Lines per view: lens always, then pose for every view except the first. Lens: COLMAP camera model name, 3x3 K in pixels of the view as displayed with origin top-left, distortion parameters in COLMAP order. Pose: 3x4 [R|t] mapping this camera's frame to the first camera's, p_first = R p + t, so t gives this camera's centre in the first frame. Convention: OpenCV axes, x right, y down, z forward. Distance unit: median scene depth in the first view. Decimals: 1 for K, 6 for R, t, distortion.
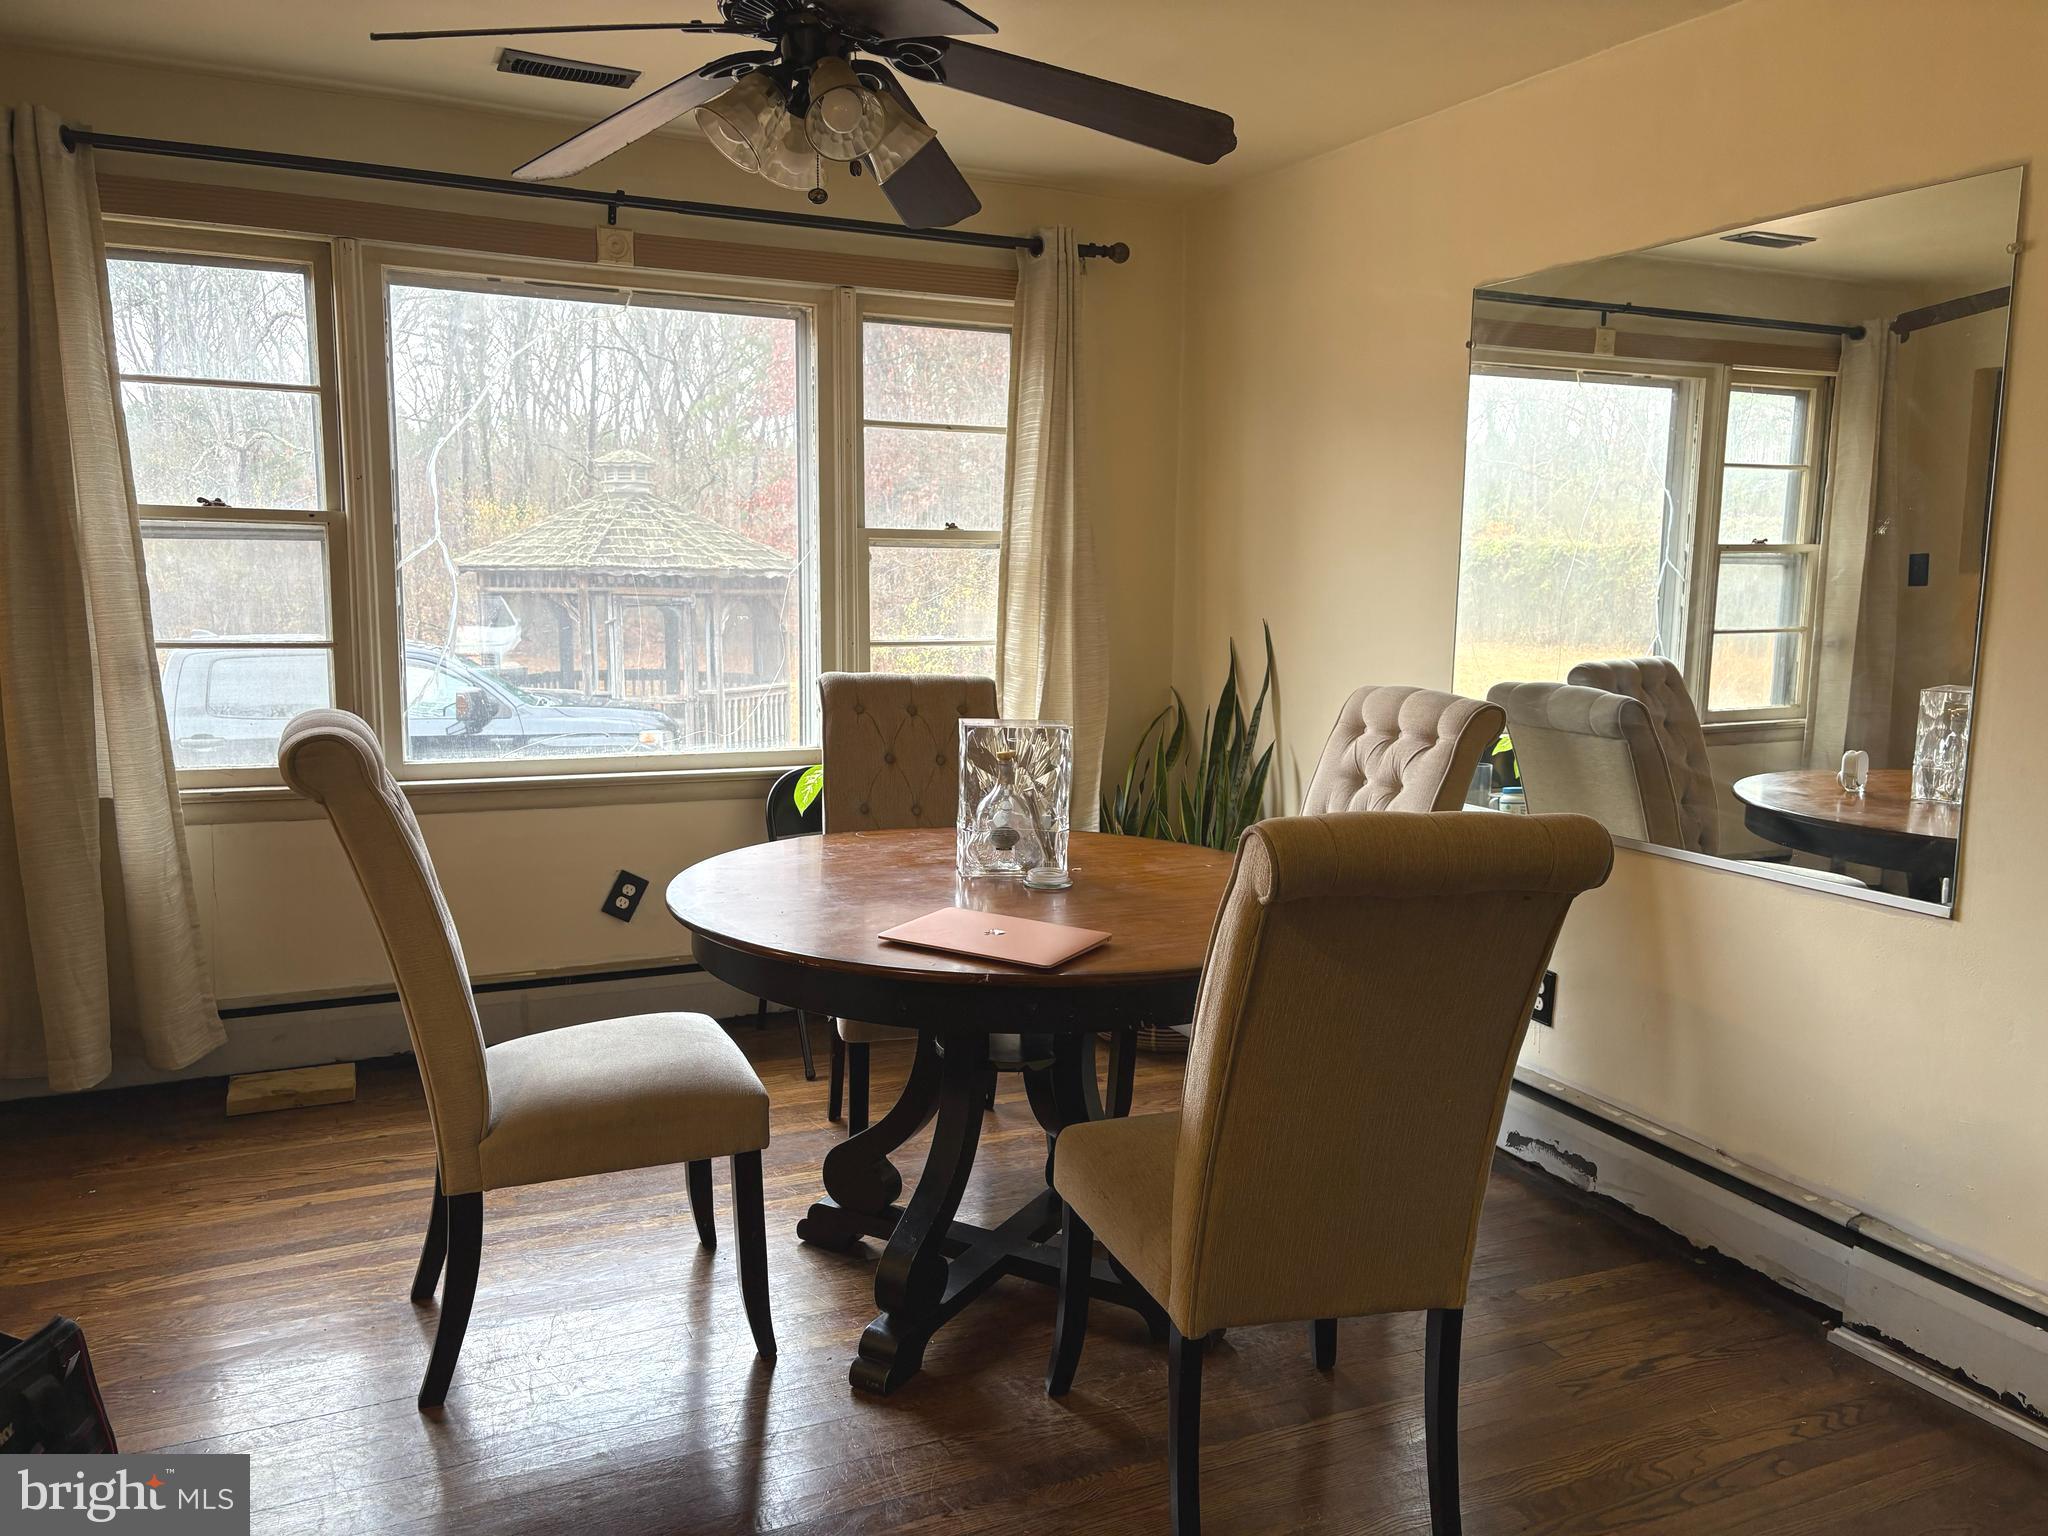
lens RADIAL K [[1572.1, 0, 1024.0], [0, 1572.1, 768.0], [0, 0, 1]] dist [0.083135, -0.081448]
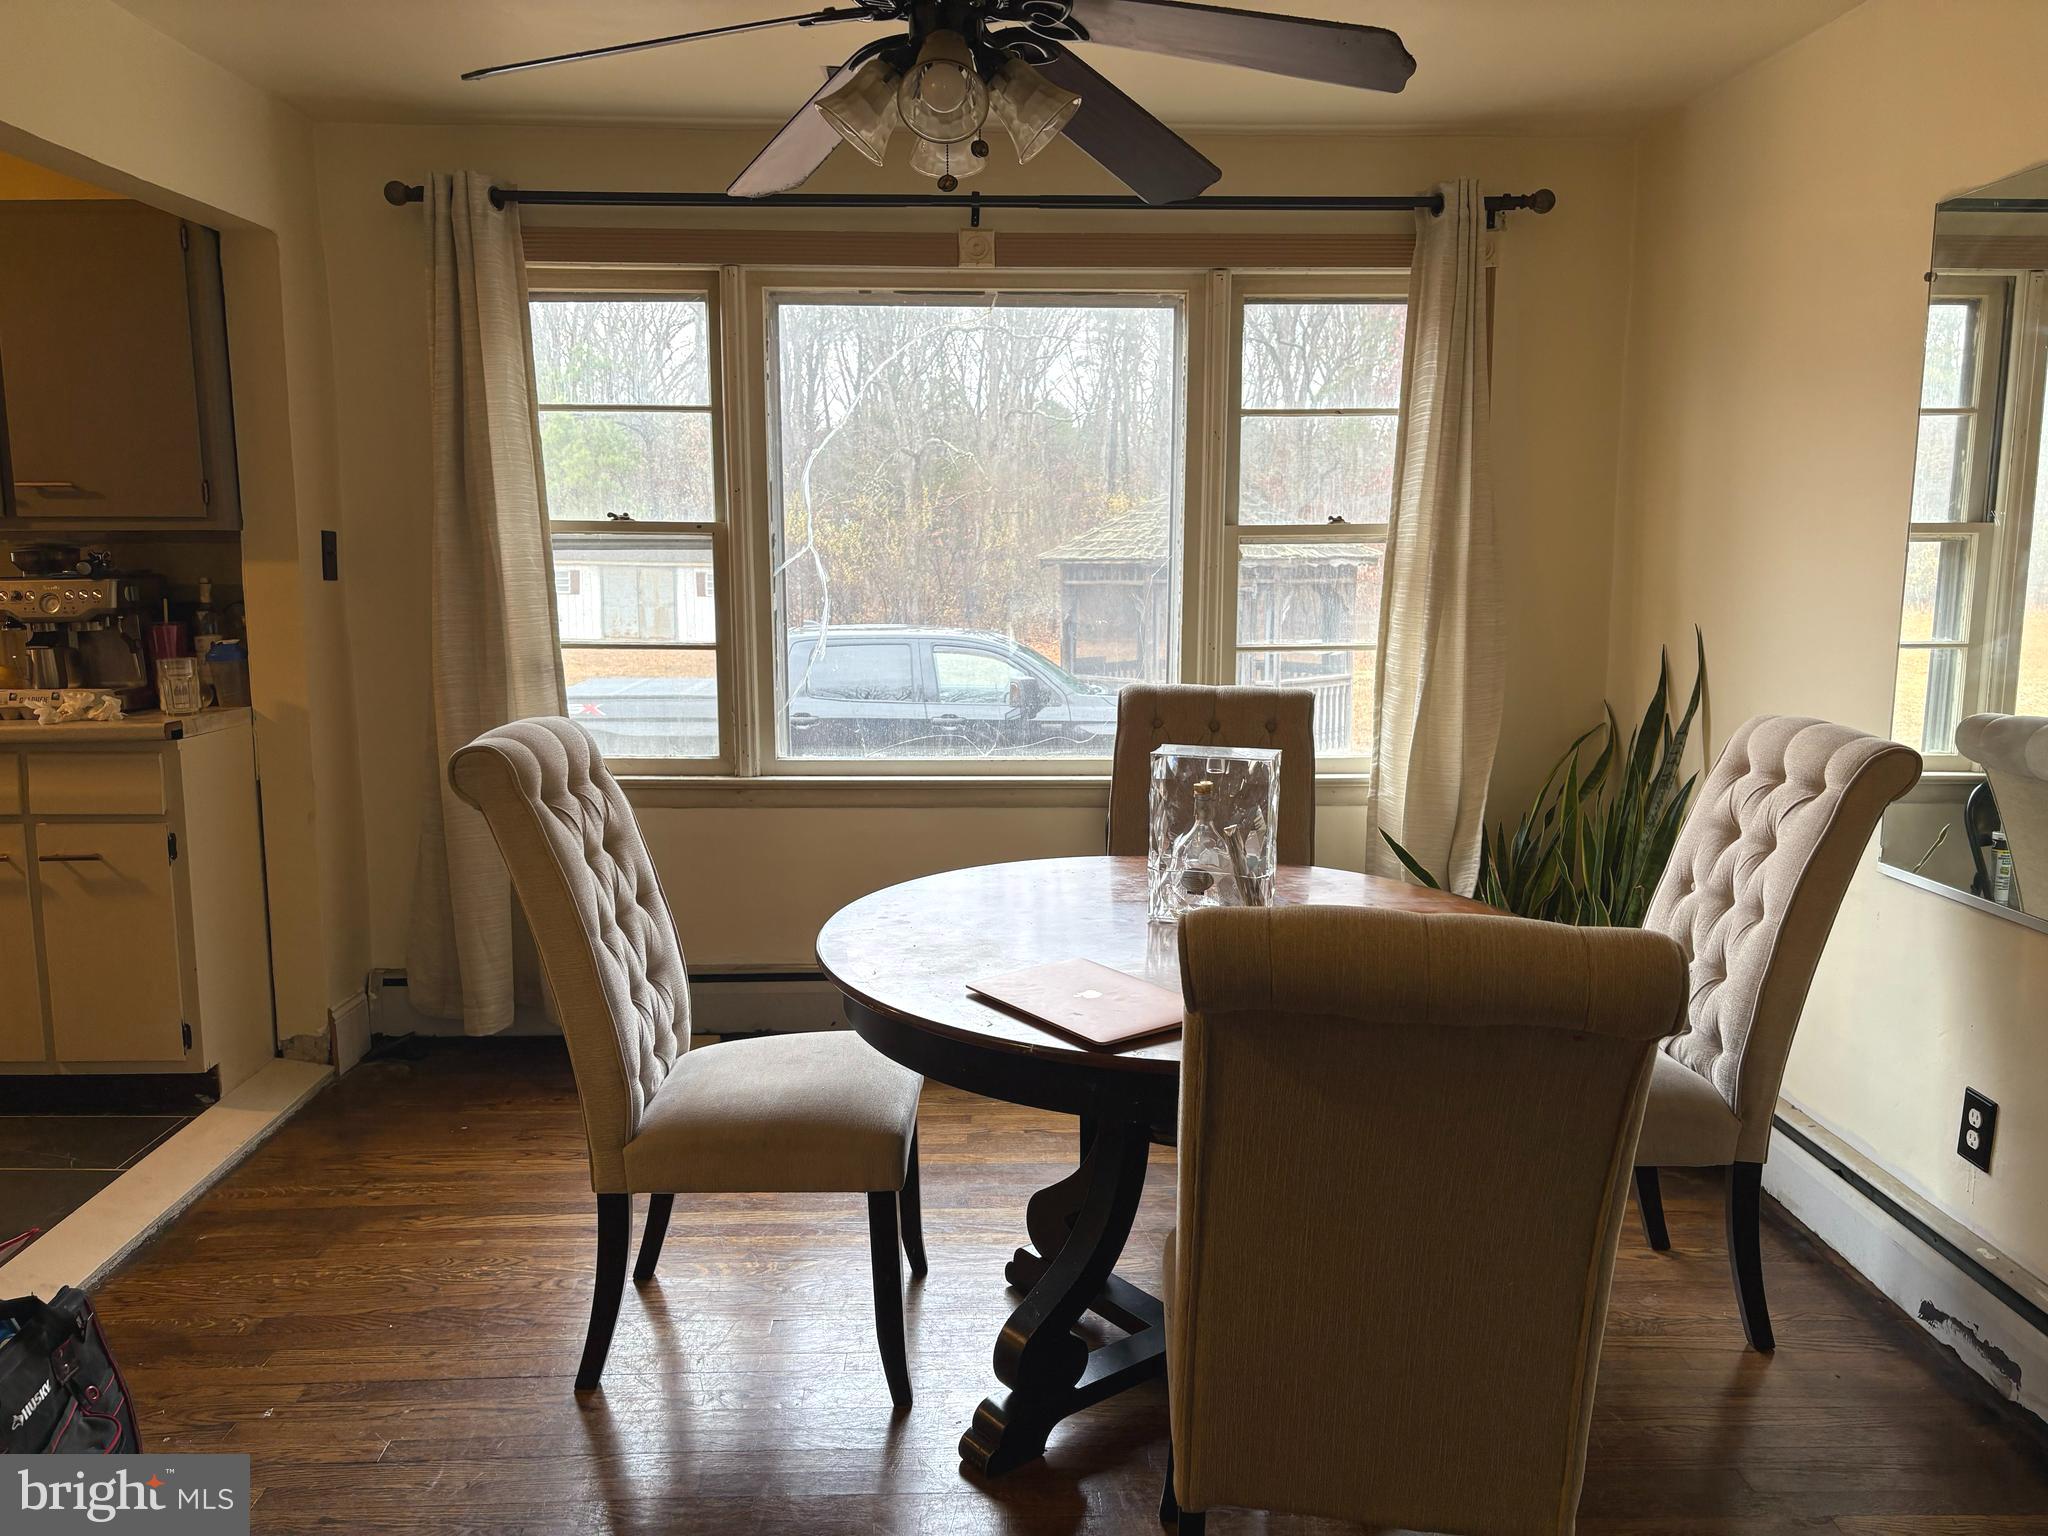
lens RADIAL K [[1573.6, 0, 1019.4], [0, 1573.6, 772.2], [0, 0, 1]] dist [0.048536, -0.027034]
pose [[0.916831, 0.044978, -0.396734, 0.187256], [-0.039672, 0.998980, 0.021576, -0.024510], [0.397300, -0.004042, 0.917680, 0.107852]]
